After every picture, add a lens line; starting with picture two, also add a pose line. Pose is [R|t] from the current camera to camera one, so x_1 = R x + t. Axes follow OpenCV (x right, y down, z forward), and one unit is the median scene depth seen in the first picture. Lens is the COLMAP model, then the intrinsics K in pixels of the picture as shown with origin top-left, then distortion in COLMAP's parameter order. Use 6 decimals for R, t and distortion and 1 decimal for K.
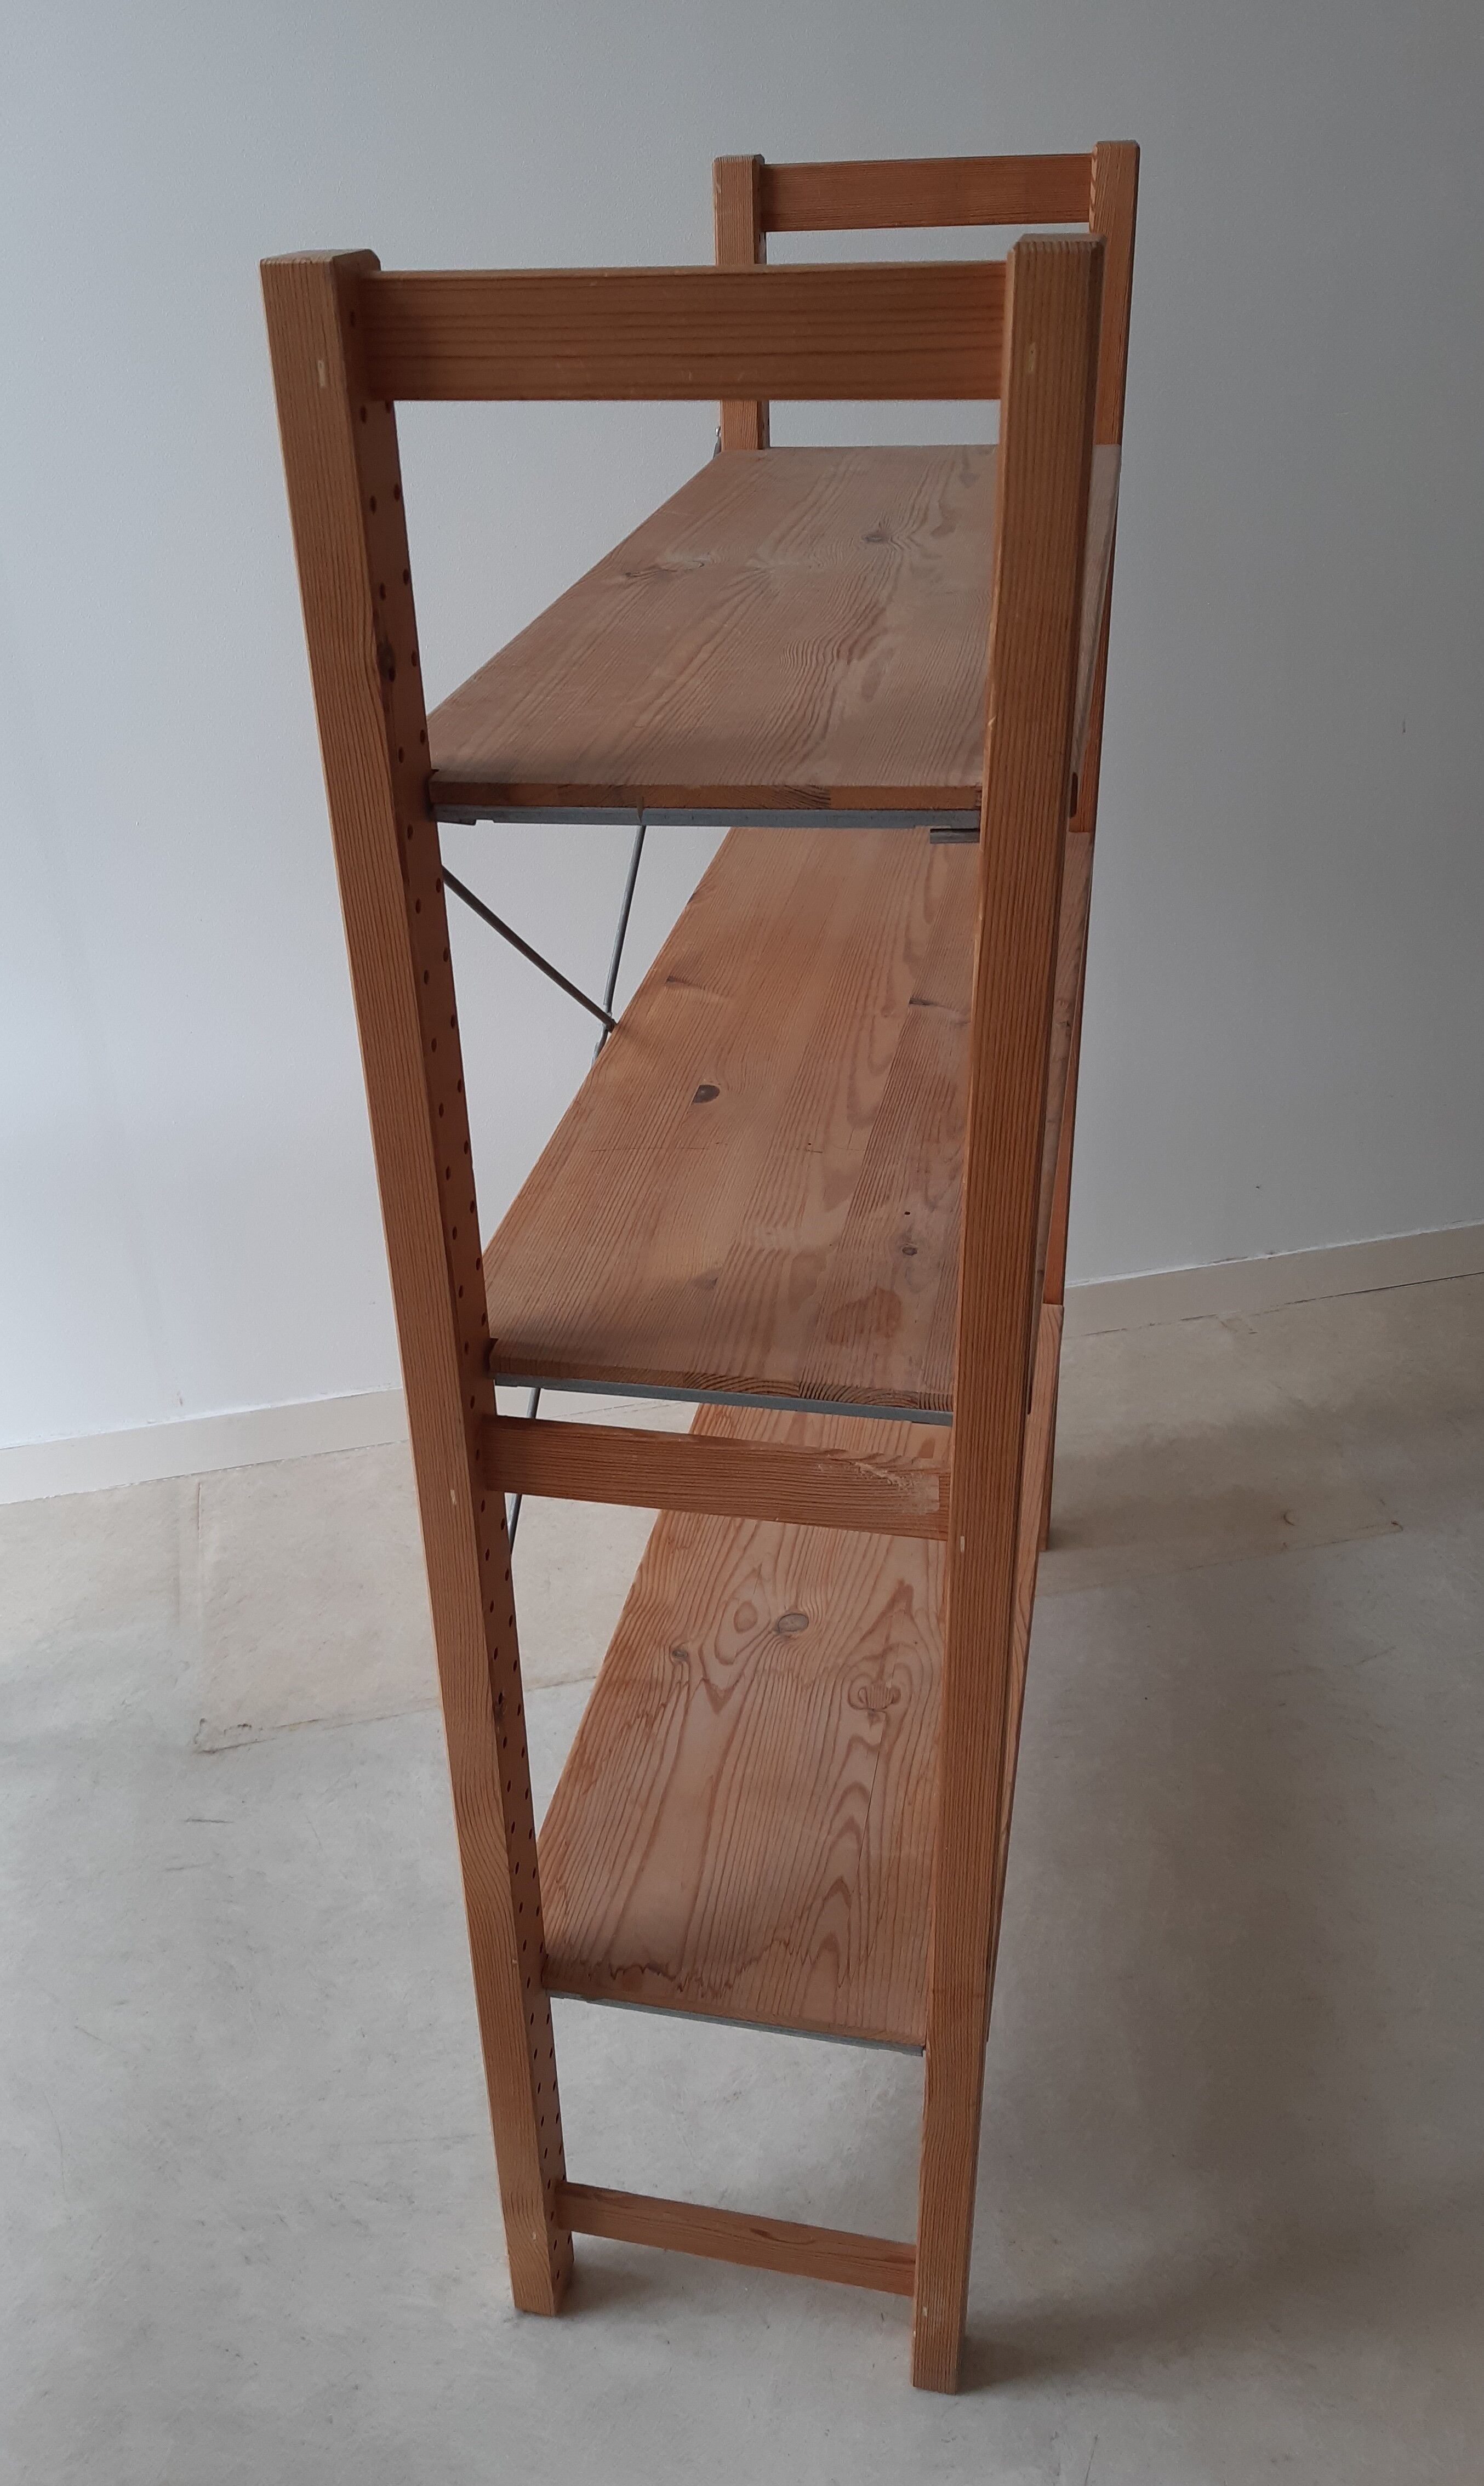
lens RADIAL K [[1849.5, 0, 739.8], [0, 1849.5, 1276.4], [0, 0, 1]] dist [-0.002079, -0.002795]
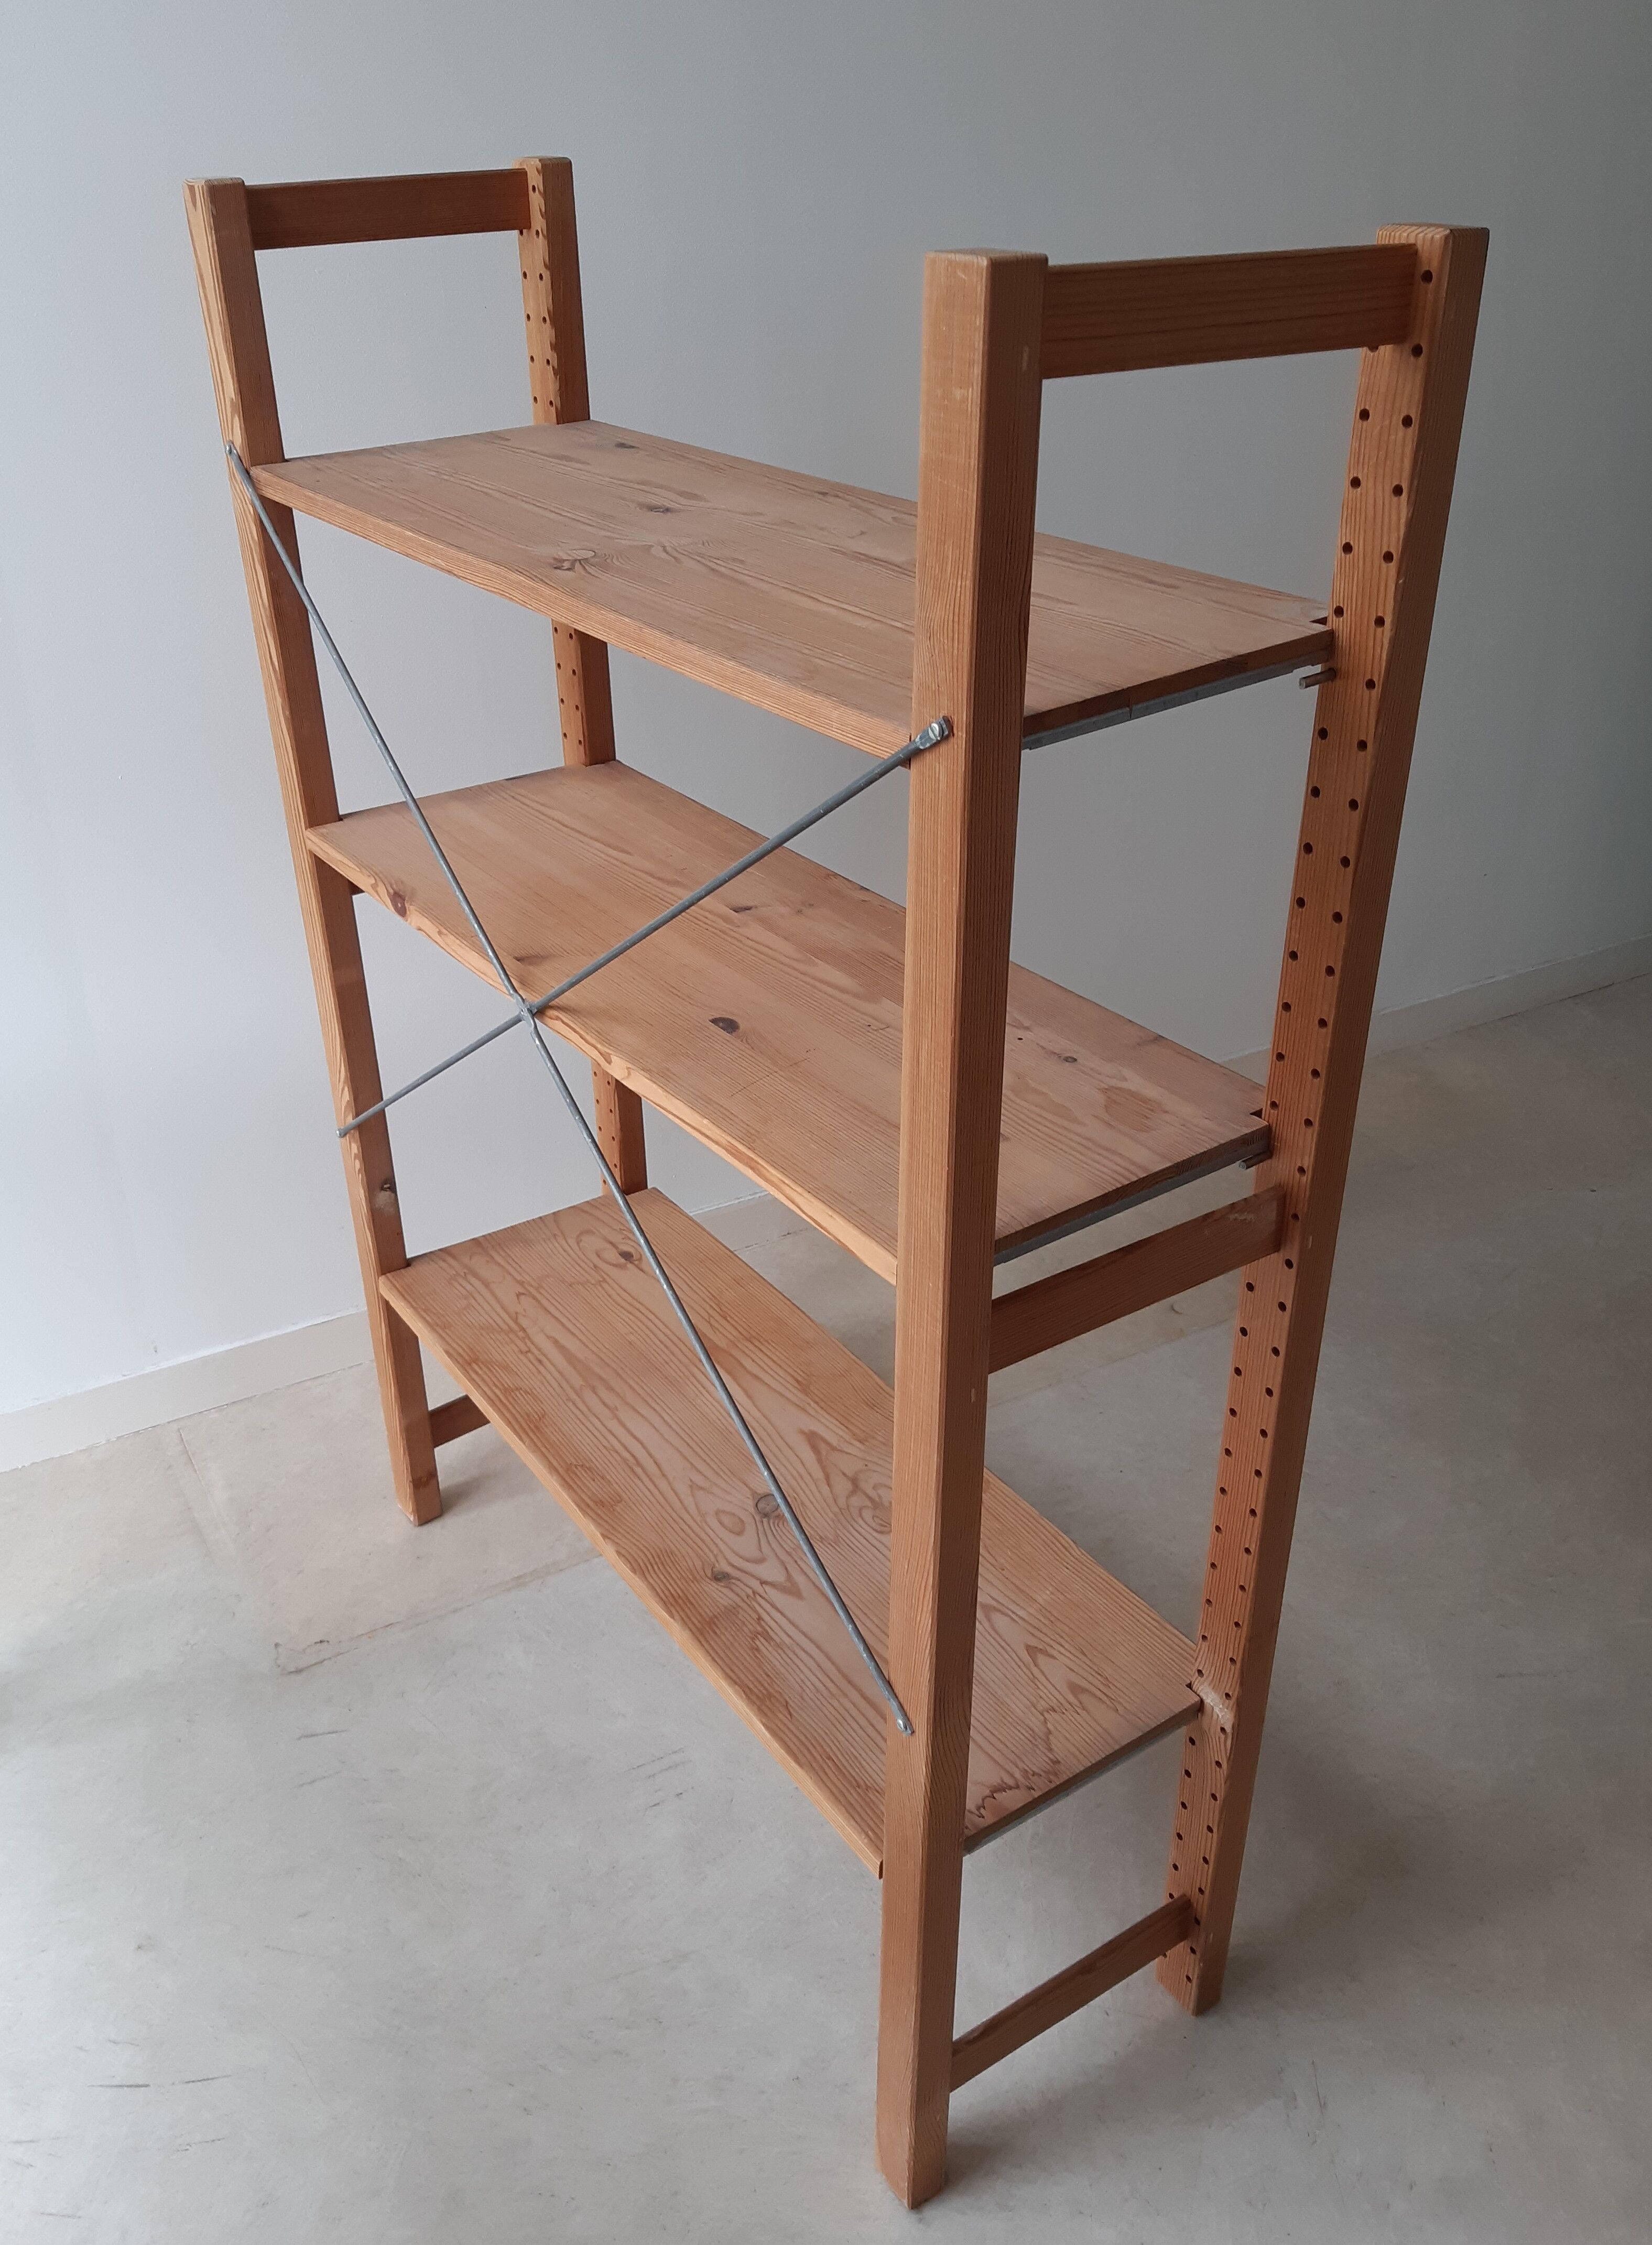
lens RADIAL K [[1799.5, 0, 739.3], [0, 1799.5, 1120.5], [0, 0, 1]] dist [-0.002073, -0.002111]
pose [[0.722193, -0.336953, 0.604070, -0.605214], [0.373395, 0.925058, 0.069591, -0.107690], [-0.582249, 0.175299, 0.793887, 0.170122]]
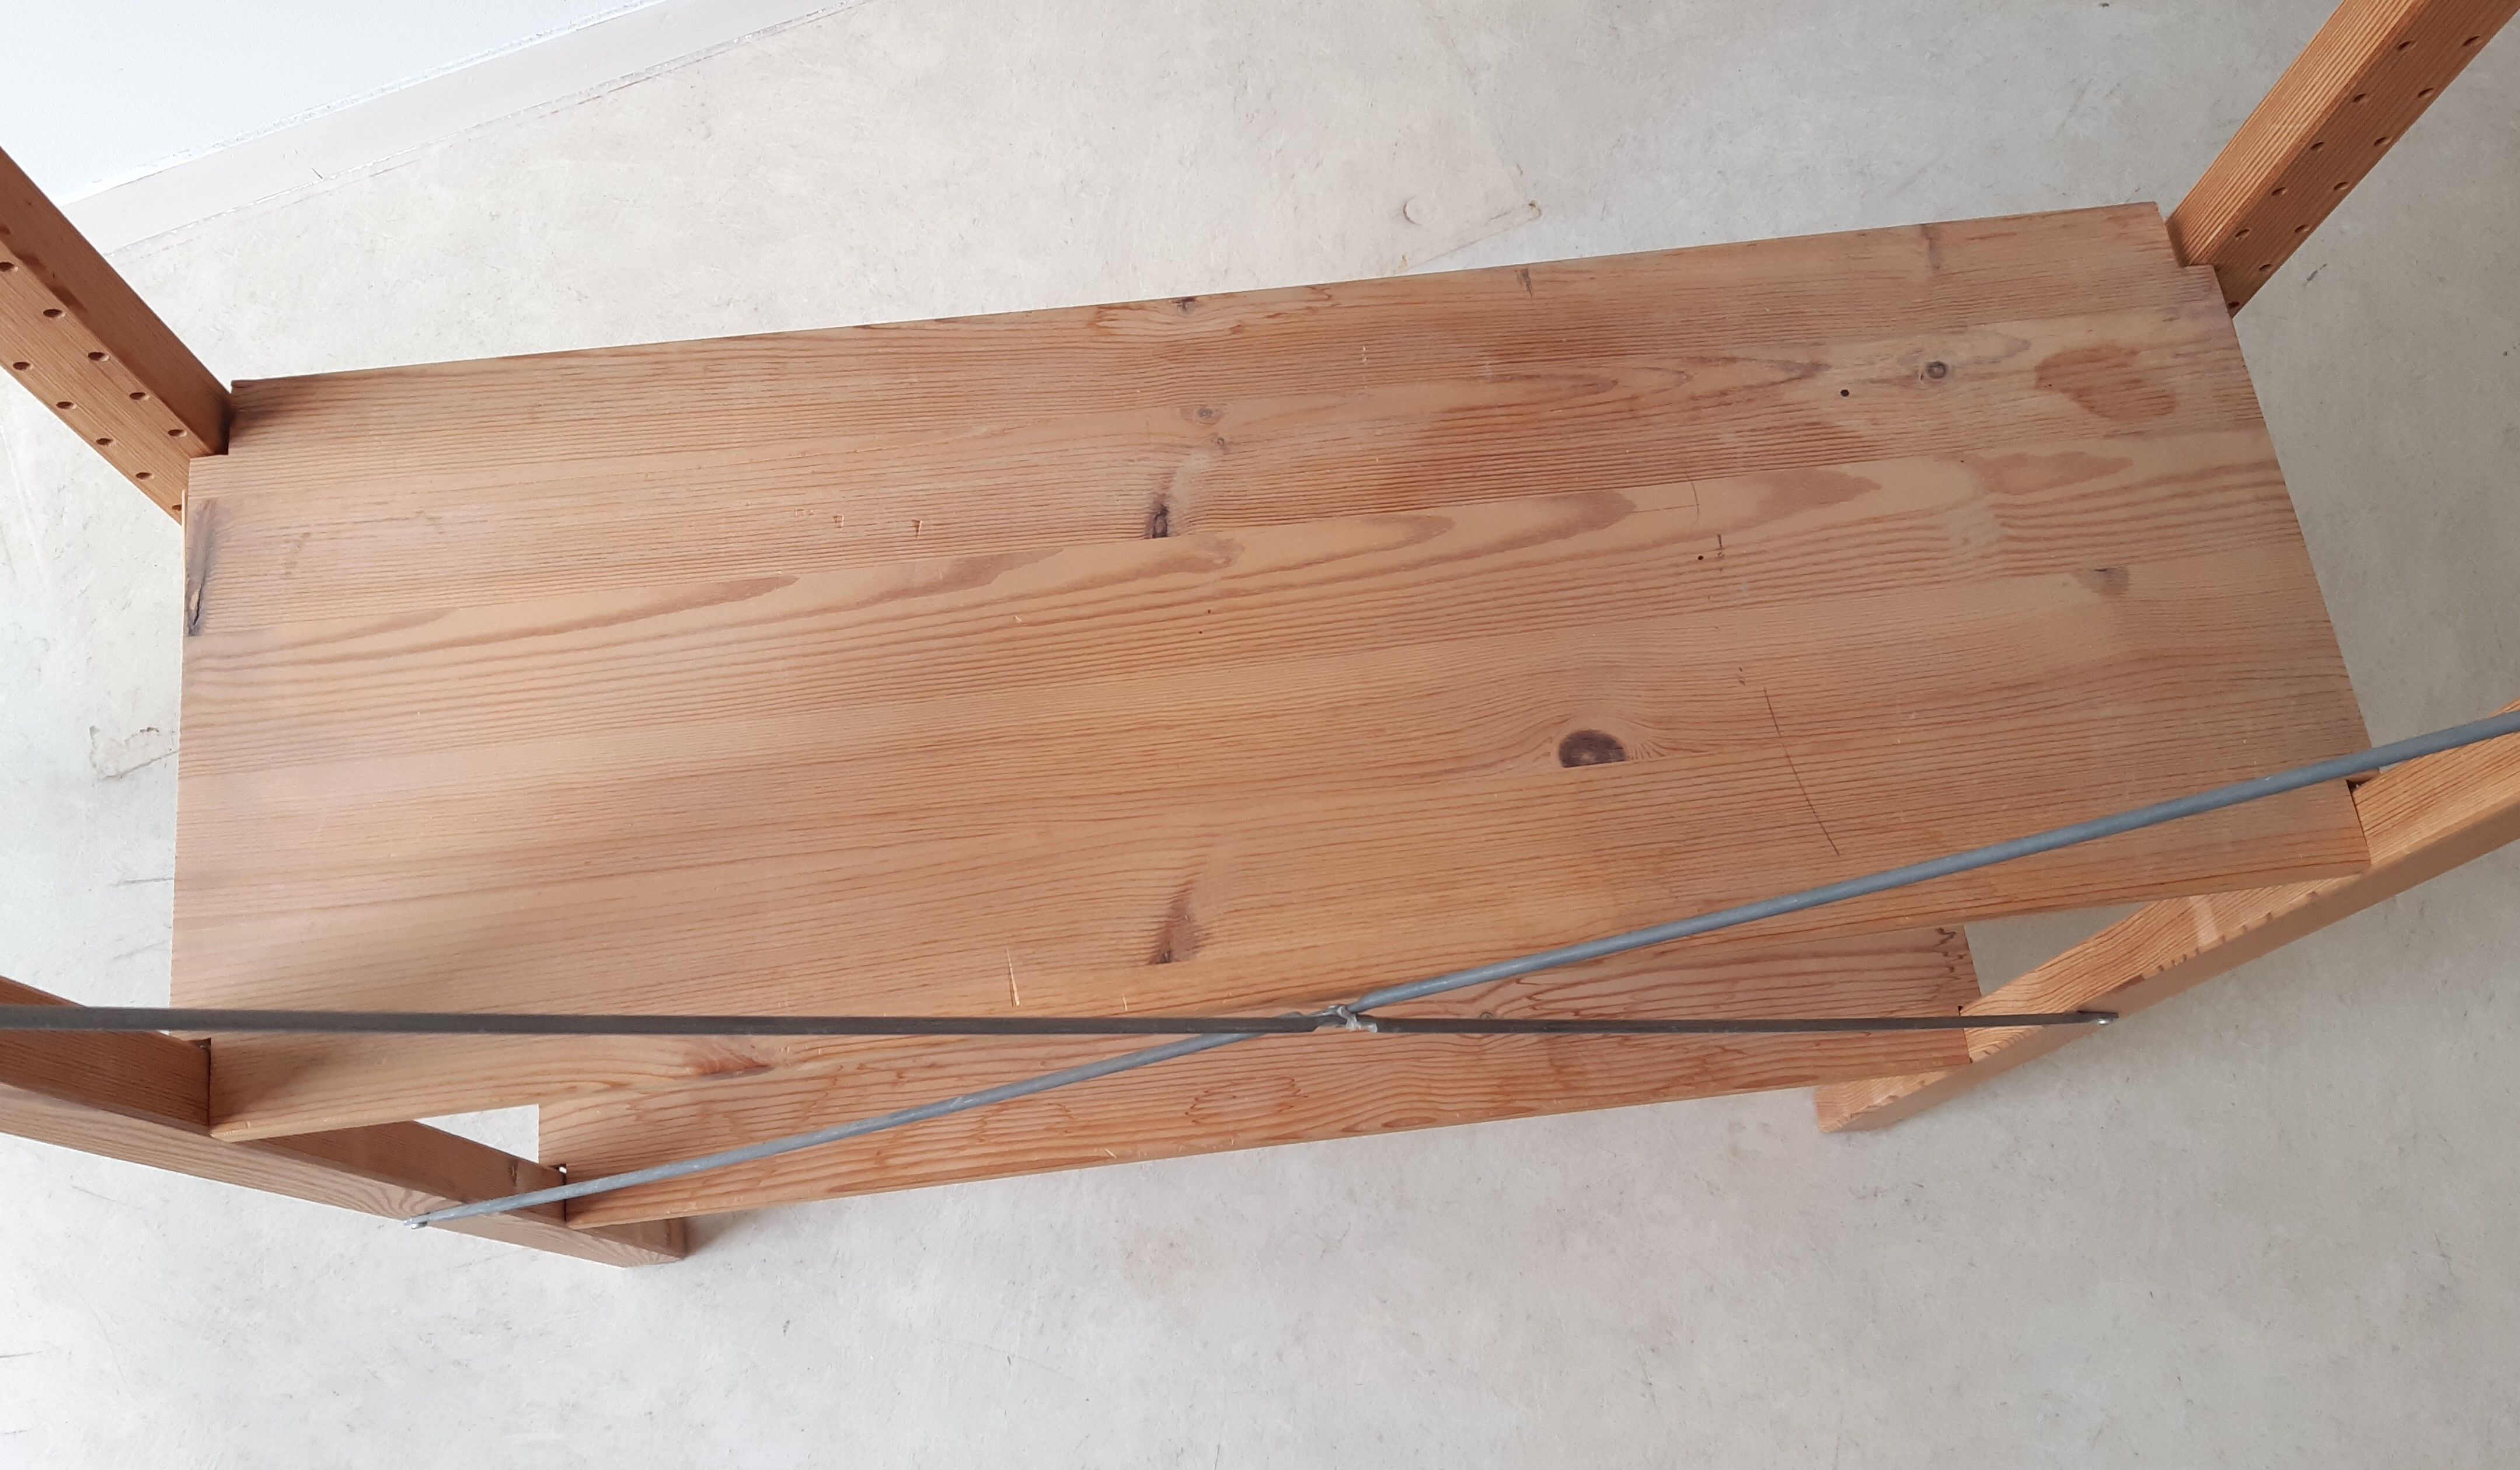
lens RADIAL K [[2143.5, 0, 1260.0], [0, 2143.5, 735.0], [0, 0, 1]] dist [0.063881, -0.002497]
pose [[-0.306269, -0.903333, 0.300314, -0.186548], [0.483112, 0.124334, 0.866686, -0.733480], [-0.820245, 0.410524, 0.398331, 0.734033]]
